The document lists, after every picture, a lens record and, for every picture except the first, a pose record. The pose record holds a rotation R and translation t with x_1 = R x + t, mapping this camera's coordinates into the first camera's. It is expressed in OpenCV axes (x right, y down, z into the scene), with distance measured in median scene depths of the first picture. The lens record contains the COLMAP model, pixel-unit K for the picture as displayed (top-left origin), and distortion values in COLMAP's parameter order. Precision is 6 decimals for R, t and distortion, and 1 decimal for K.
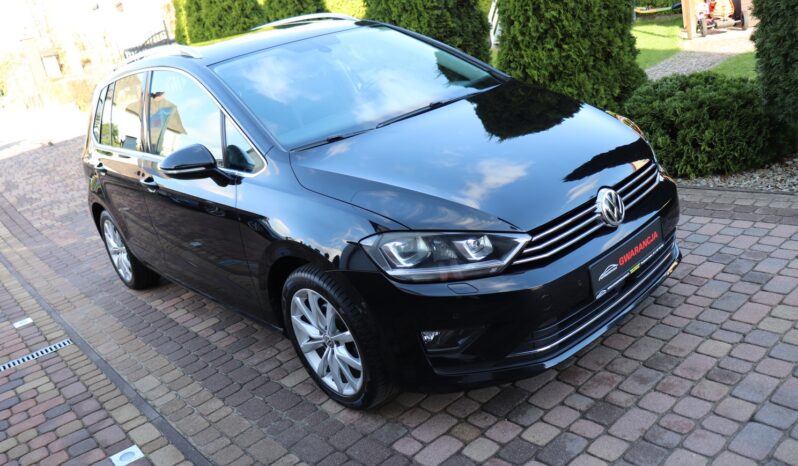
lens RADIAL K [[655.3, 0, 389.1], [0, 655.3, 231.2], [0, 0, 1]] dist [-0.184537, 0.170377]
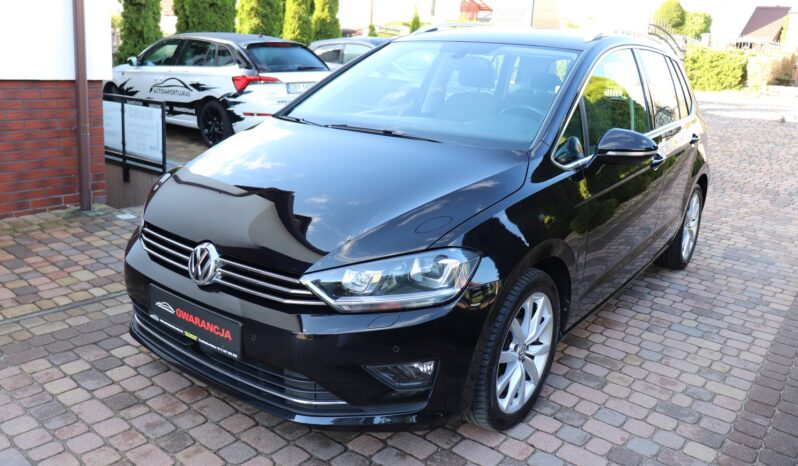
lens RADIAL K [[655.3, 0, 389.1], [0, 655.3, 231.2], [0, 0, 1]] dist [-0.184537, 0.170377]
pose [[0.187912, 0.459368, -0.868142, 0.929969], [-0.390192, 0.846060, 0.363226, -0.408710], [0.901354, 0.270488, 0.338226, 0.720637]]
